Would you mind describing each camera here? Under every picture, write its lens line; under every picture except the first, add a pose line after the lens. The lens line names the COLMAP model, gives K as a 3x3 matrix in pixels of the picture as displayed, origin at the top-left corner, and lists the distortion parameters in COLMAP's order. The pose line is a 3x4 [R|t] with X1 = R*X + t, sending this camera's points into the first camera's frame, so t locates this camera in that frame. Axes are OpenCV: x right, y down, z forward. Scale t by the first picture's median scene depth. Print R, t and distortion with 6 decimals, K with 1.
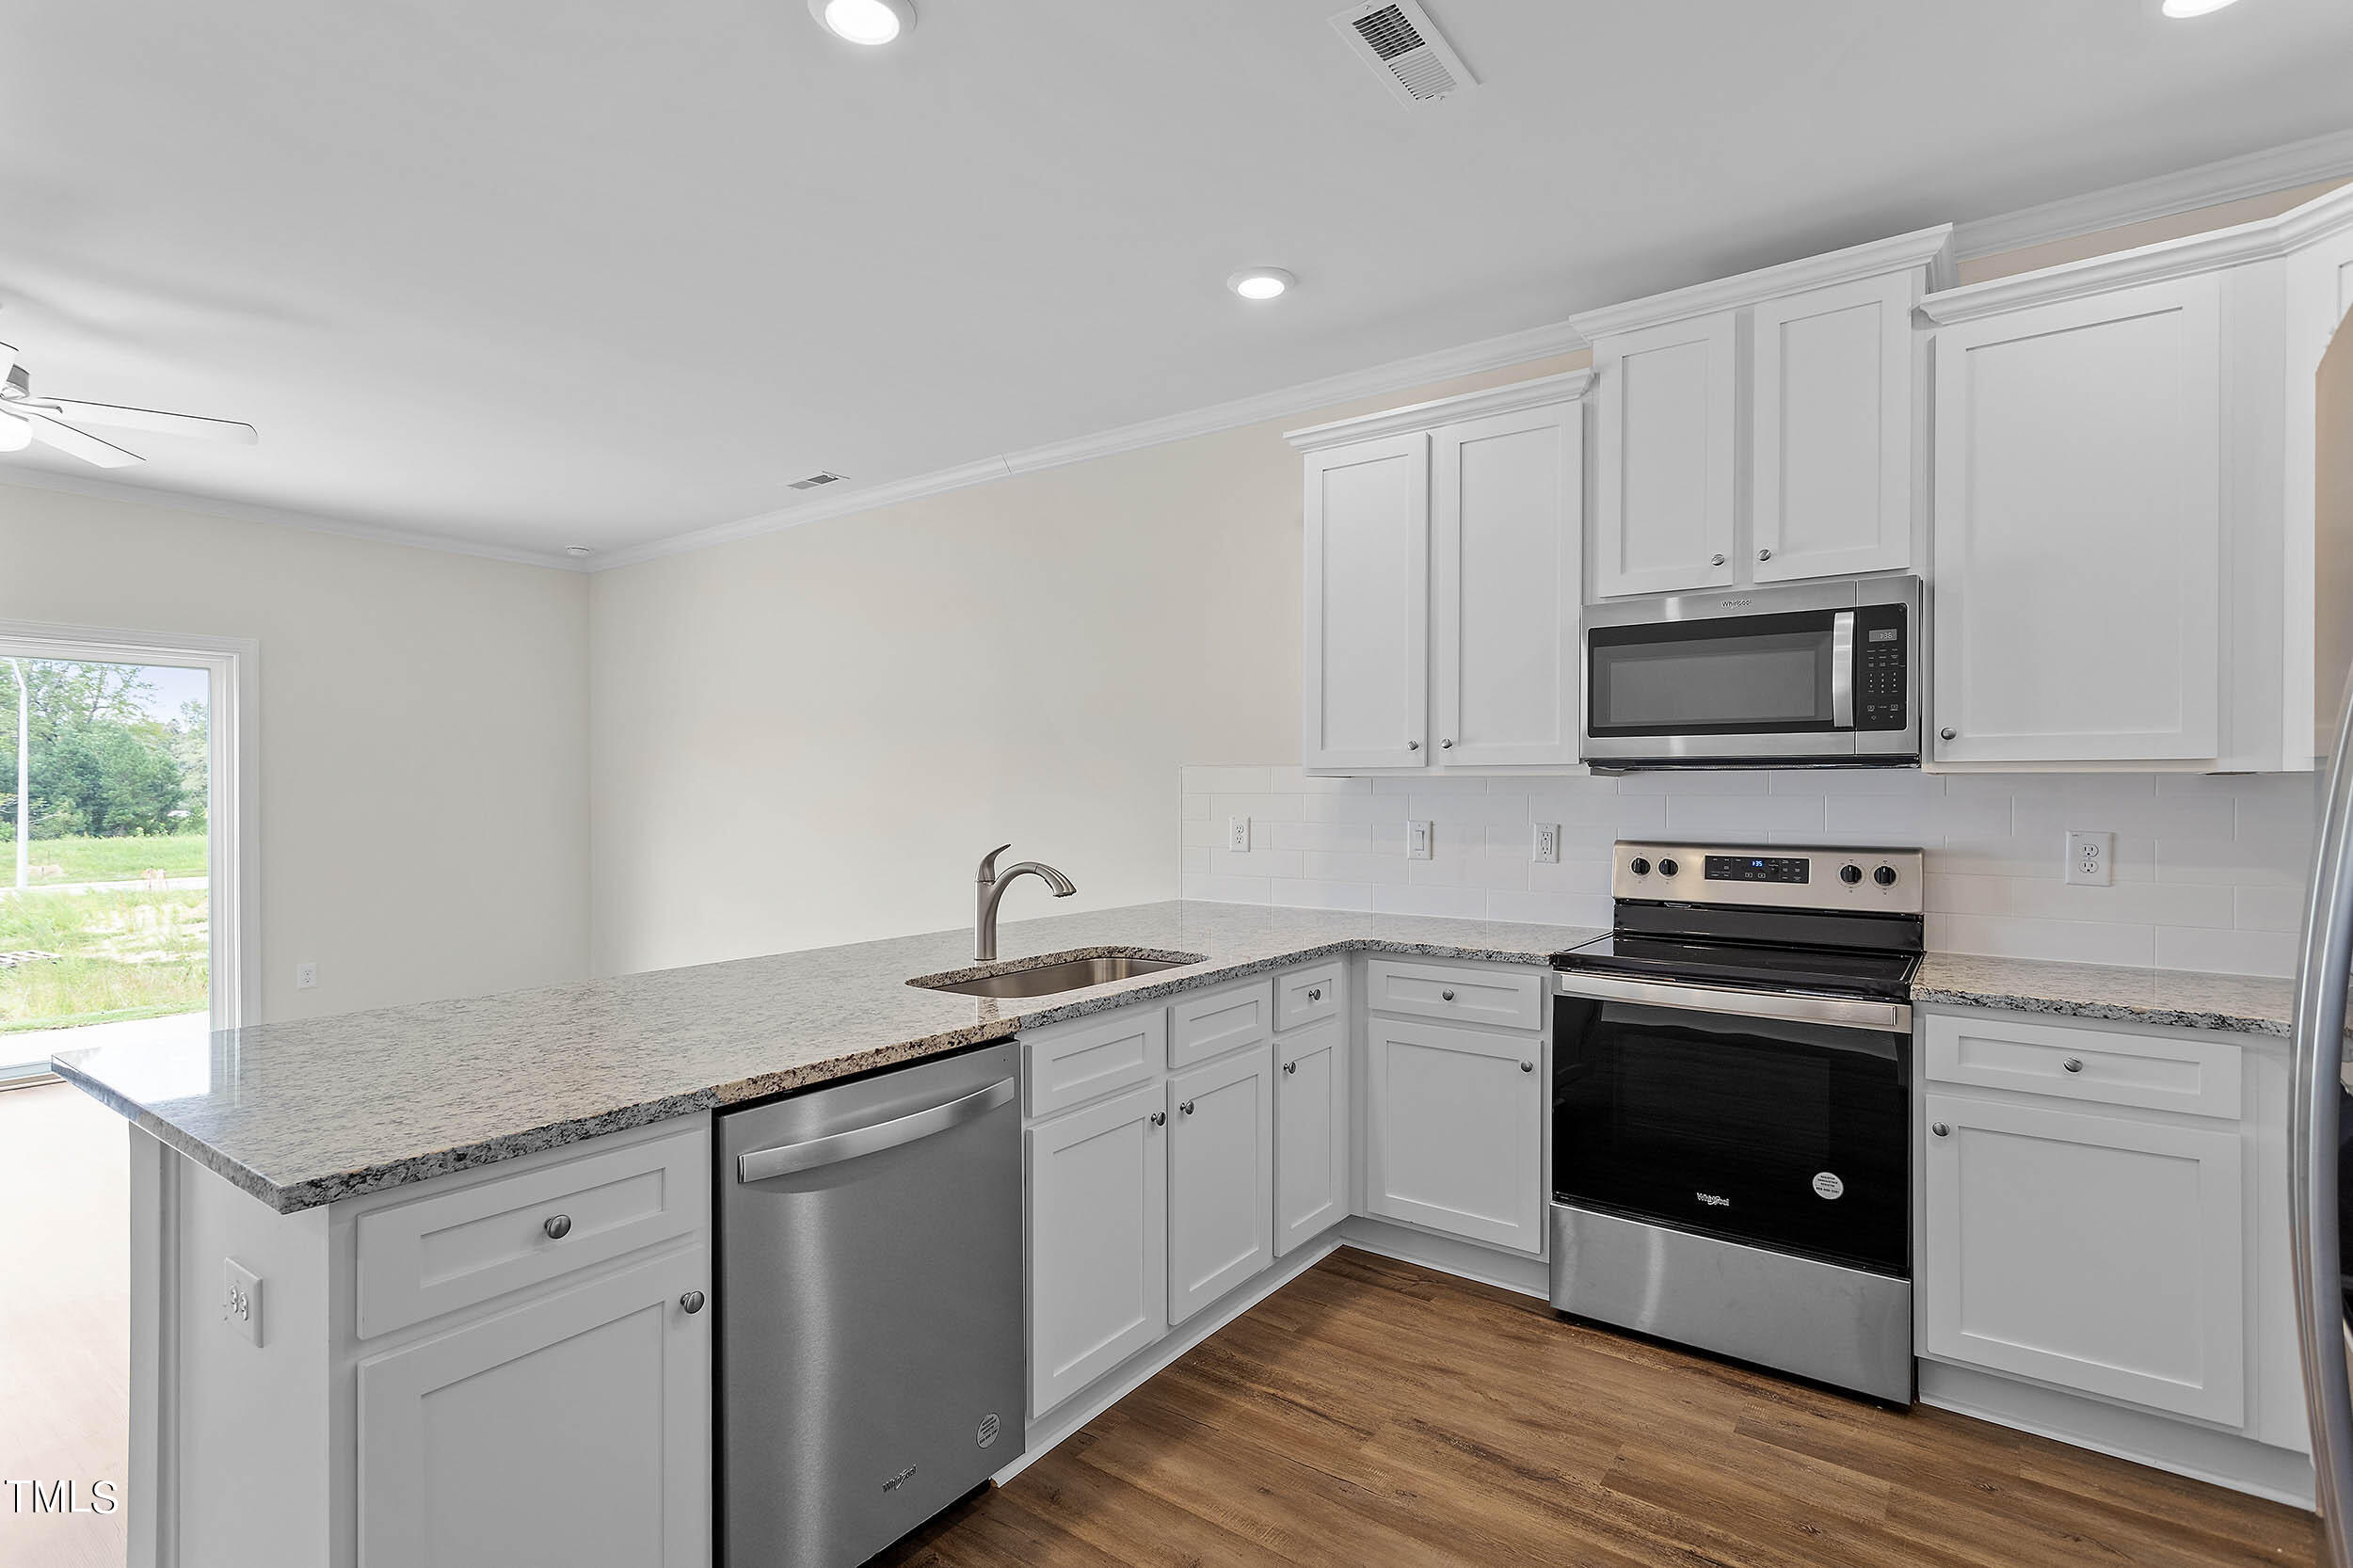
lens RADIAL K [[1128.1, 0, 1166.0], [0, 1128.1, 776.6], [0, 0, 1]] dist [-0.002375, 0.000053]
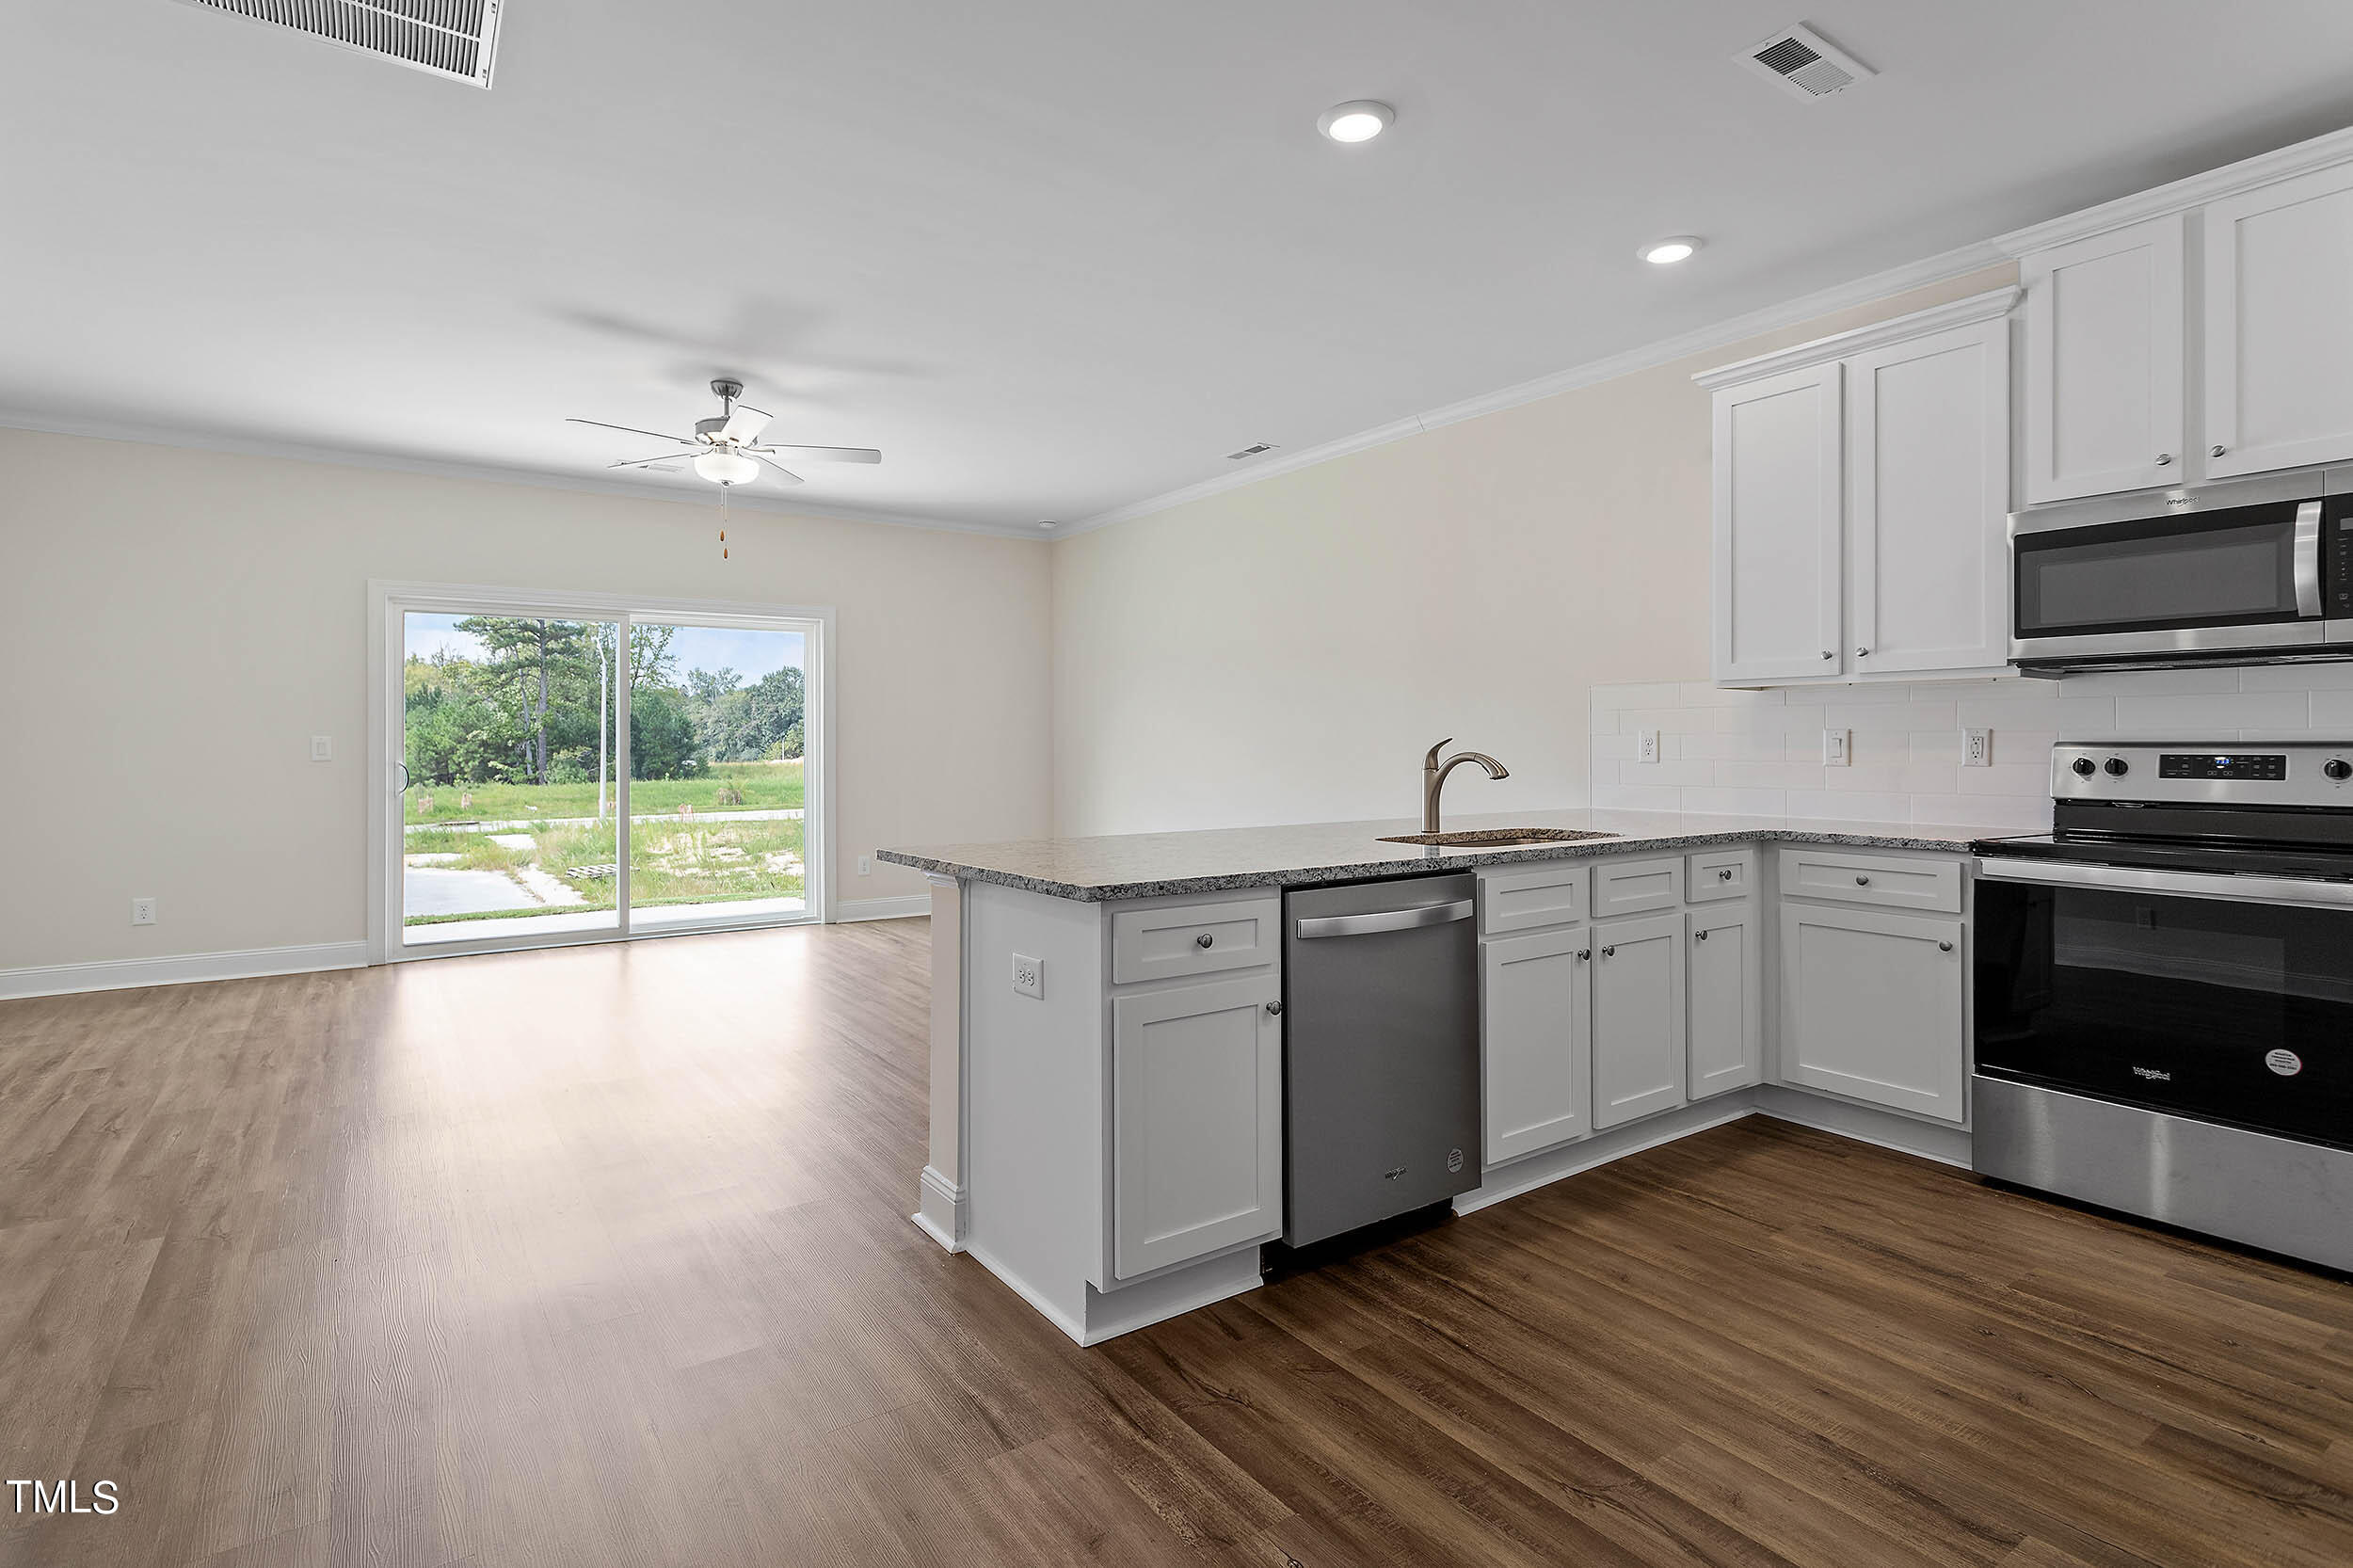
lens RADIAL K [[1147.5, 0, 1143.6], [0, 1147.5, 731.2], [0, 0, 1]] dist [0.003446, 0.000139]
pose [[0.942433, -0.006214, -0.334336, -0.032875], [0.007059, 0.999974, 0.001311, 0.045032], [0.334319, -0.003595, 0.942453, -0.286332]]
